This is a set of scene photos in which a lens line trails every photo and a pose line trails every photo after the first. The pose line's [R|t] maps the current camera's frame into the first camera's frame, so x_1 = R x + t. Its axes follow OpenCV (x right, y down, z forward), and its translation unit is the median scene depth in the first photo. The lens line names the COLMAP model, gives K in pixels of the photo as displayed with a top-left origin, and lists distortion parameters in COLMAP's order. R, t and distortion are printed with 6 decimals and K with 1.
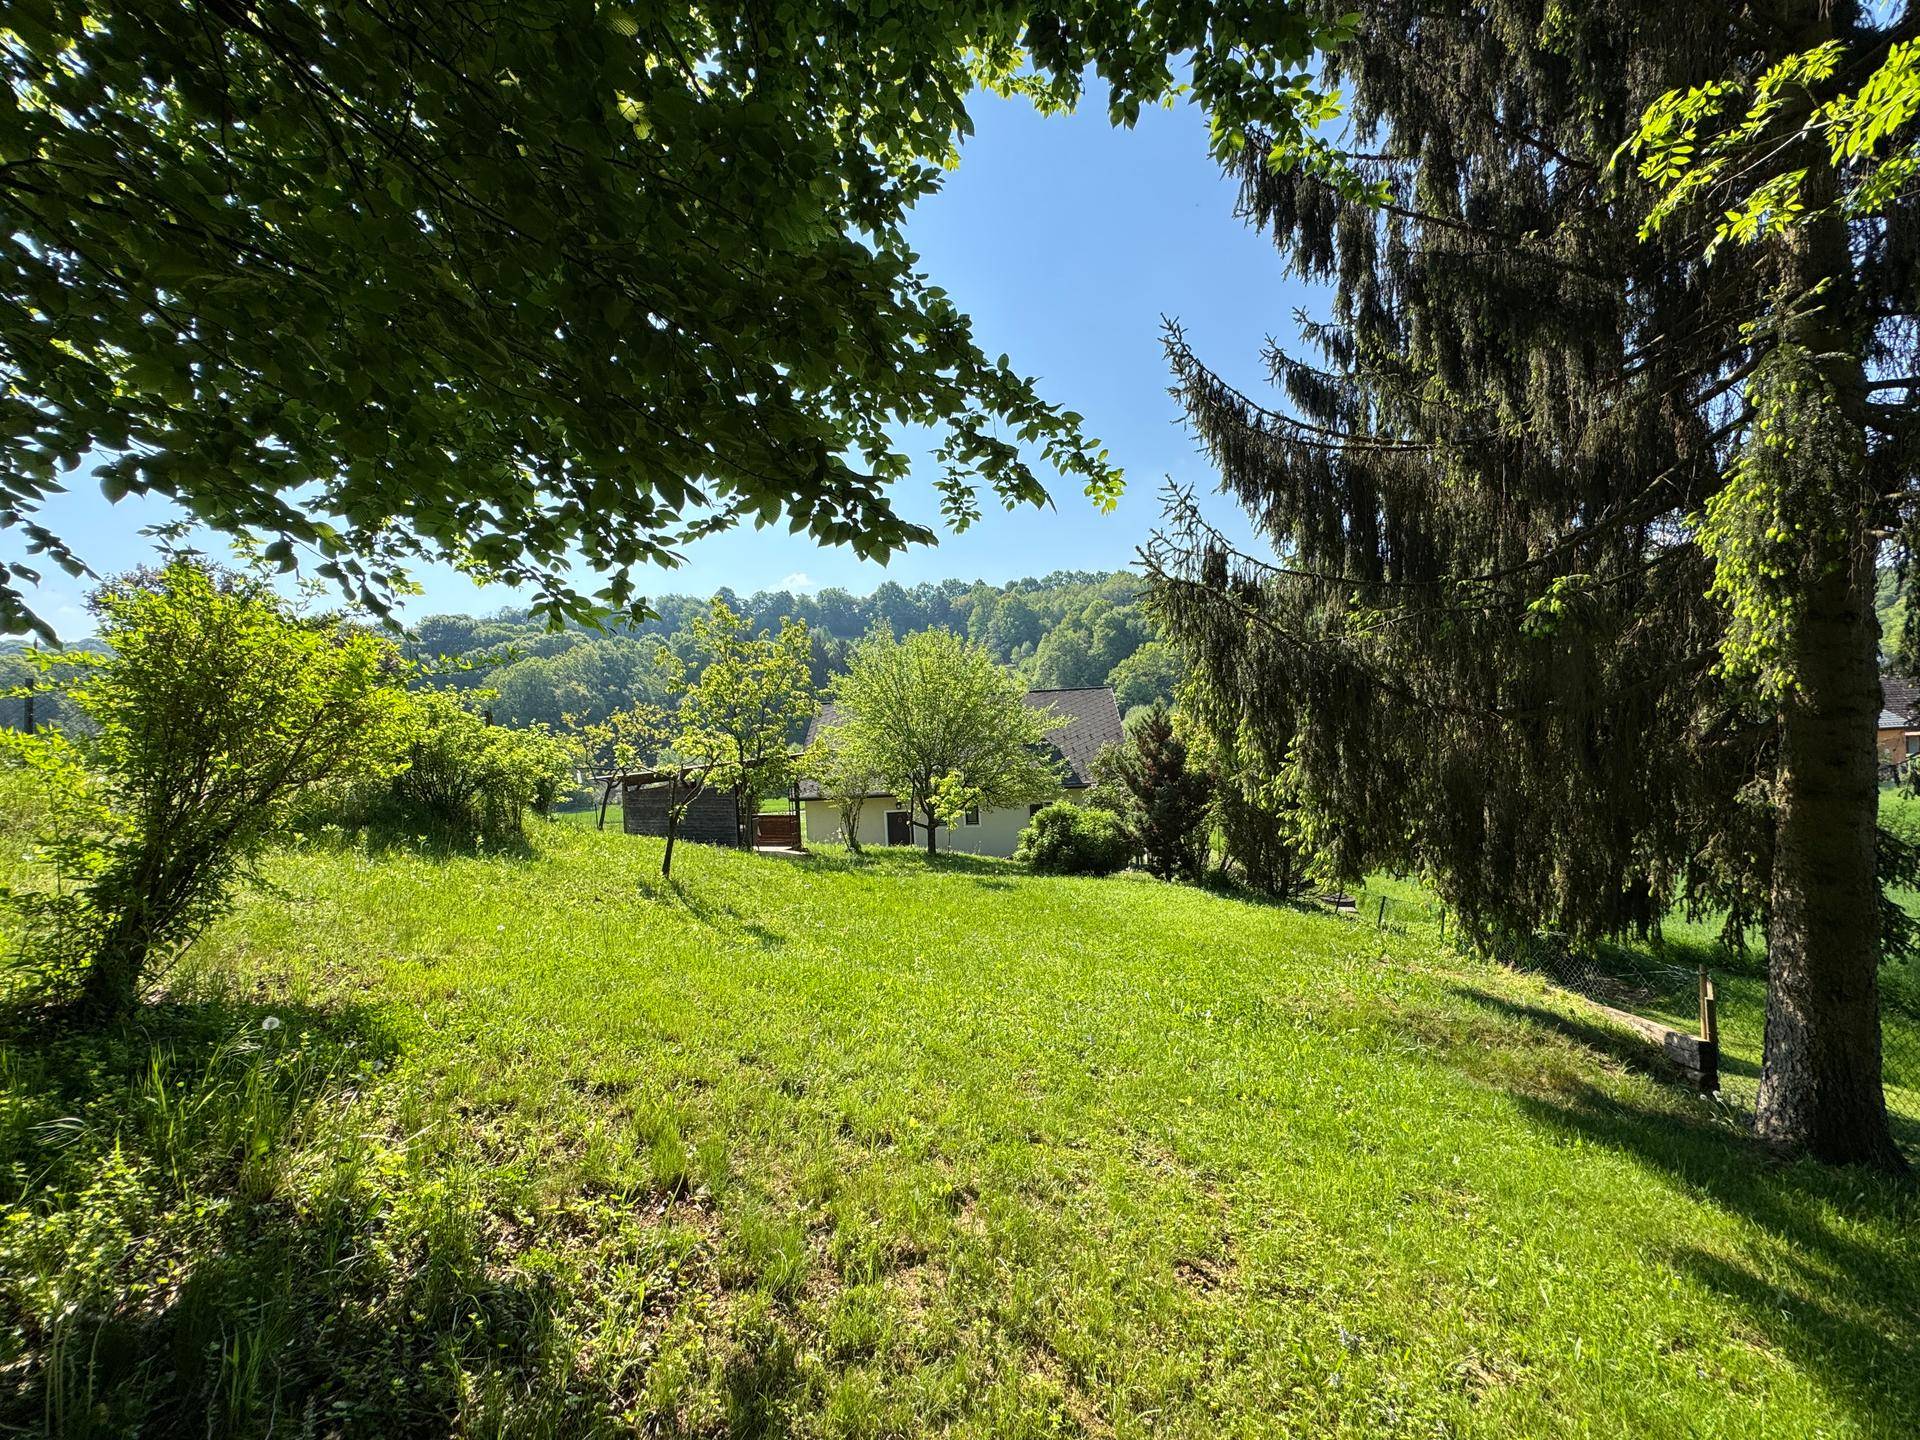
lens RADIAL K [[766.4, 0, 955.0], [0, 766.4, 729.2], [0, 0, 1]] dist [-0.003197, 0.000378]
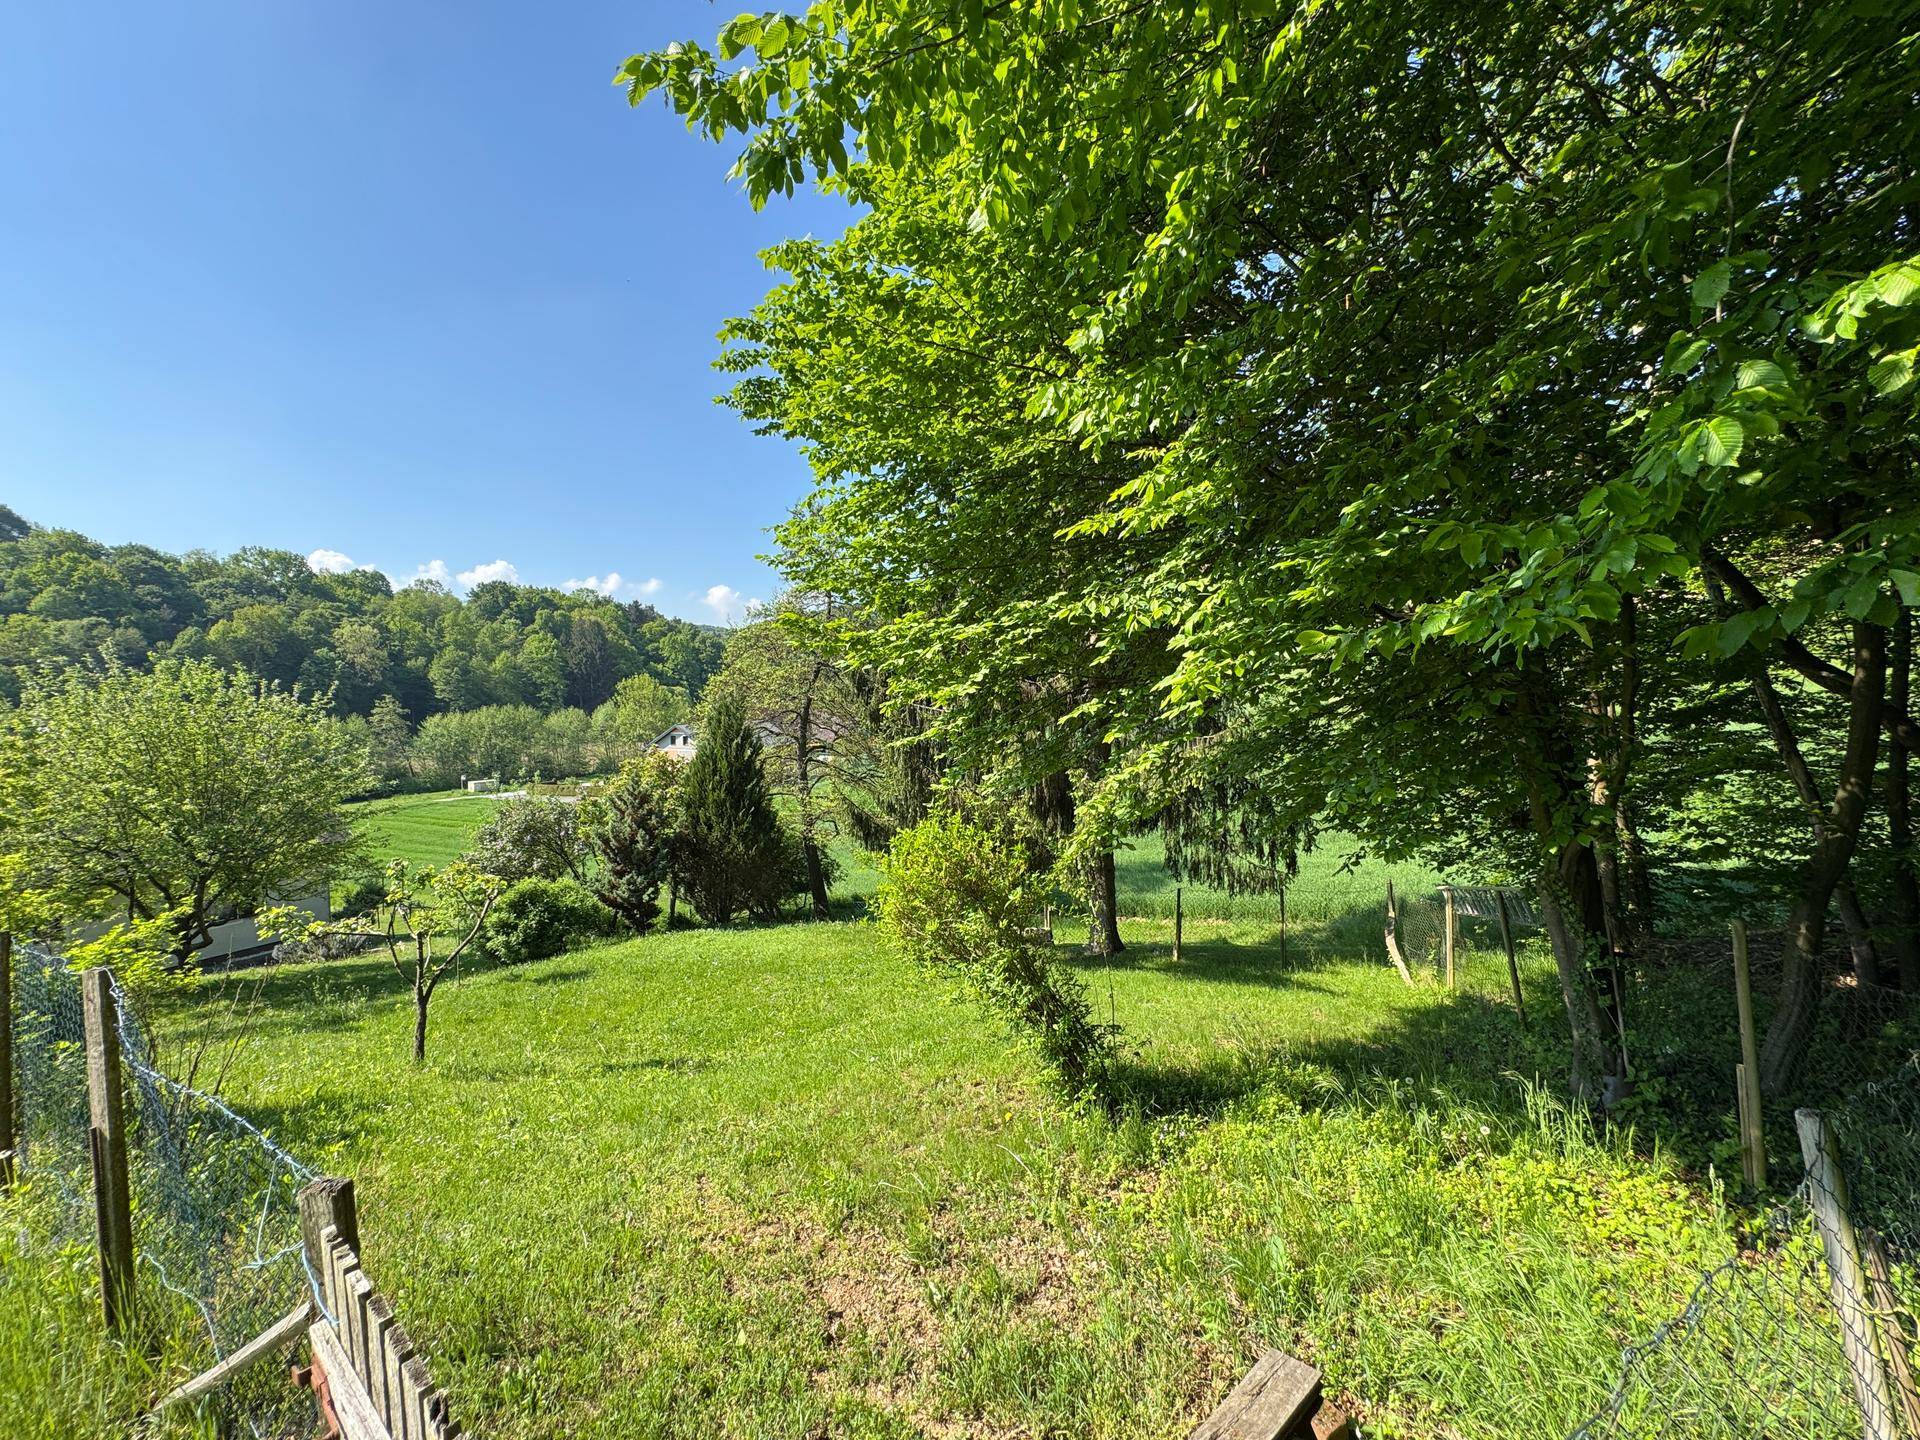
lens RADIAL K [[766.4, 0, 958.1], [0, 766.4, 722.1], [0, 0, 1]] dist [-0.003197, 0.000378]
pose [[0.377870, 0.010484, 0.925799, -0.029058], [0.006341, 0.999883, -0.013911, -0.004563], [-0.925837, 0.011127, 0.377759, 0.006898]]
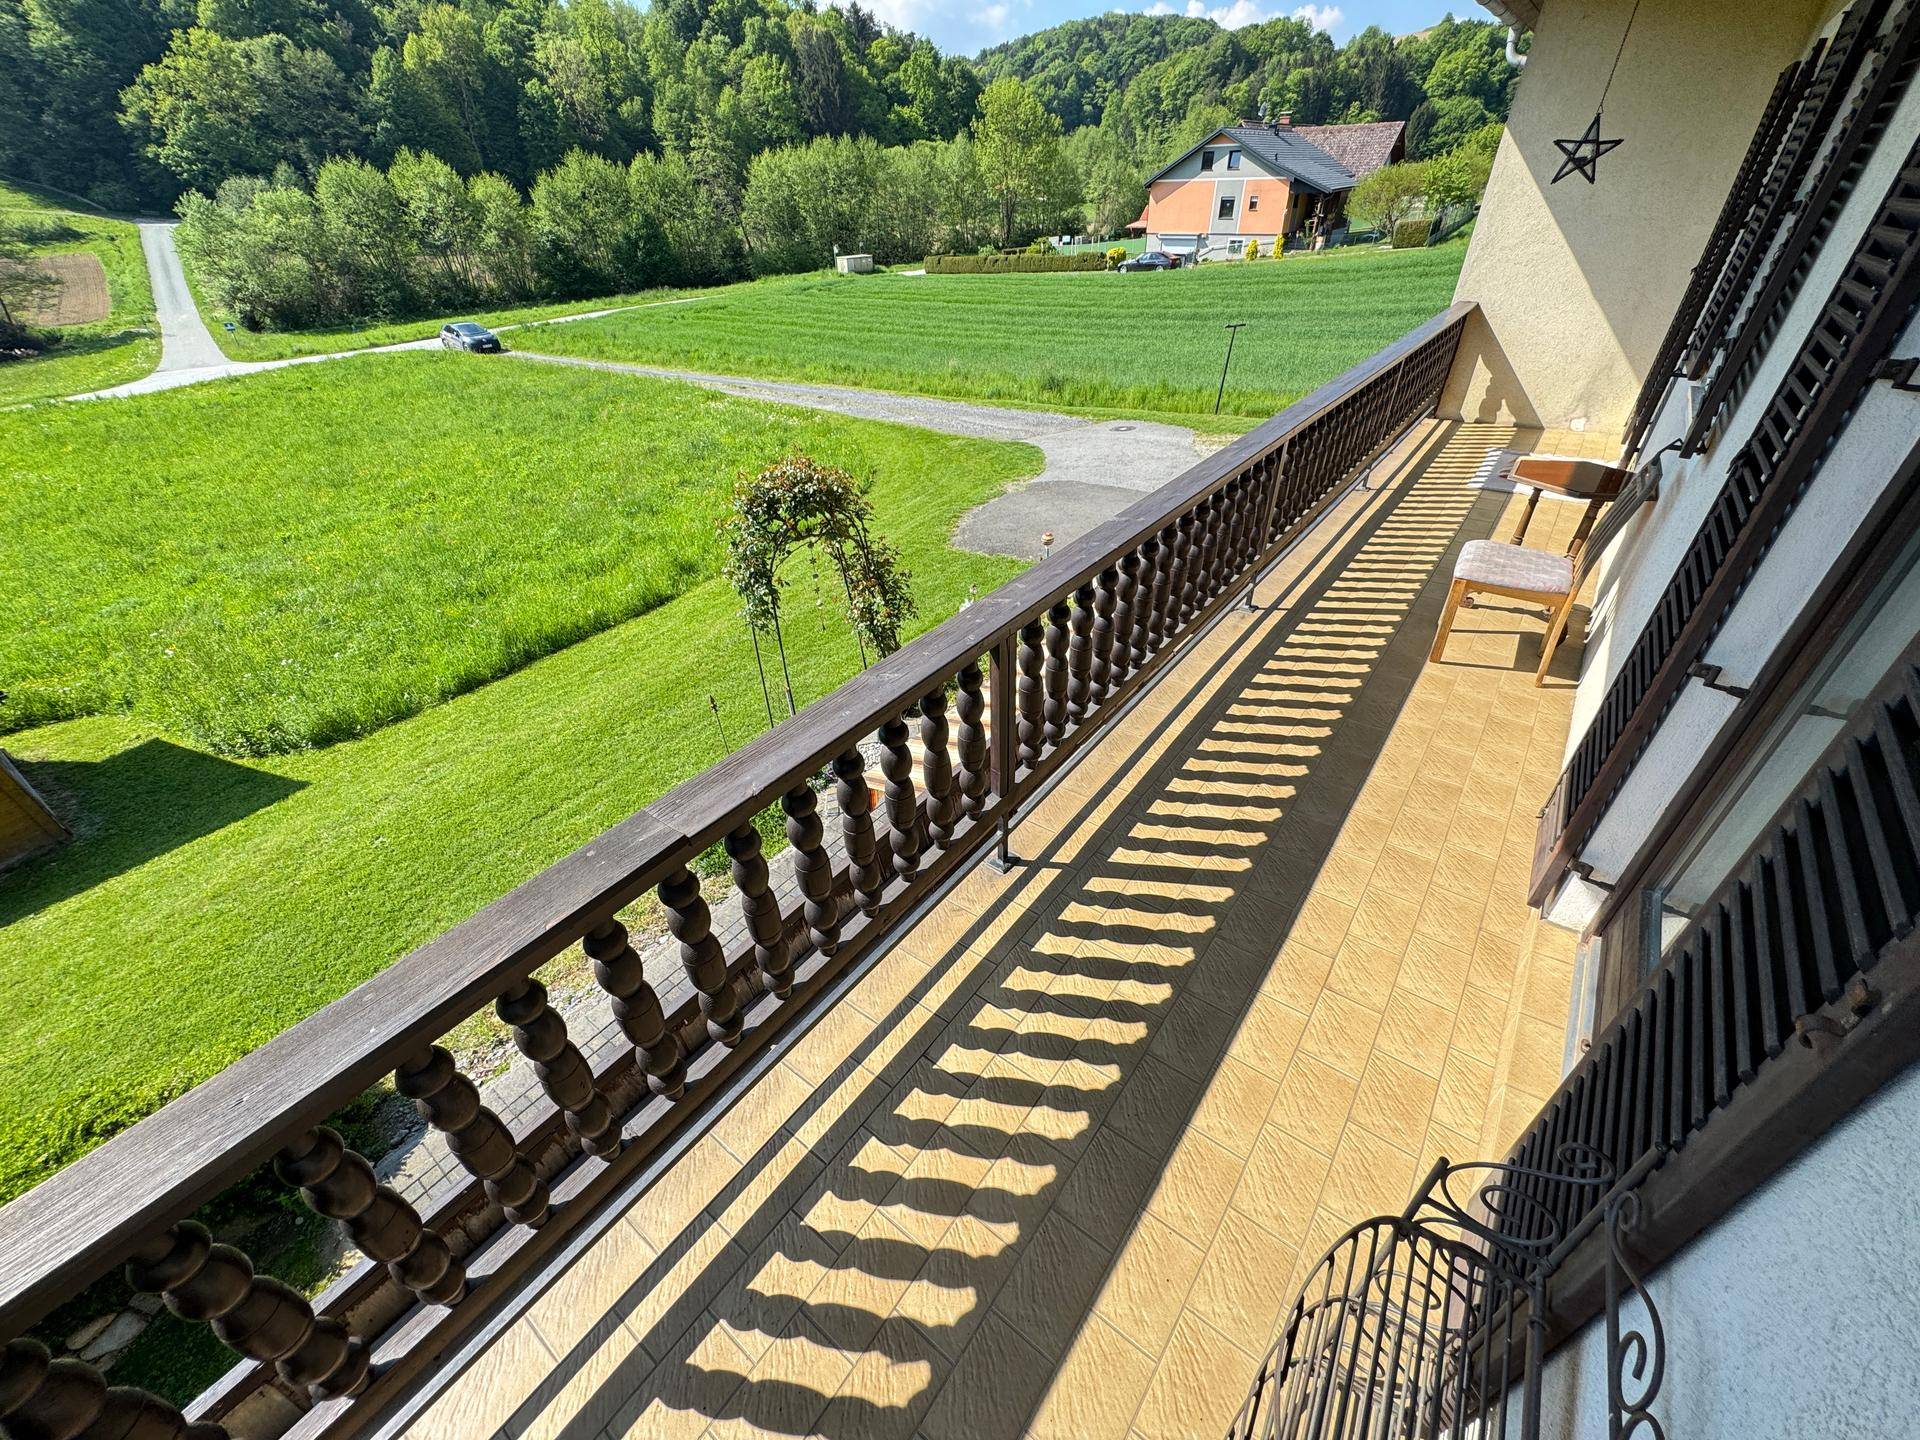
lens RADIAL K [[766.4, 0, 957.0], [0, 766.4, 722.3], [0, 0, 1]] dist [-0.003197, 0.000378]
pose [[0.555564, -0.449050, 0.699788, -0.016273], [0.018422, 0.848064, 0.529573, 0.011494], [-0.831270, -0.281320, 0.479426, 0.132684]]
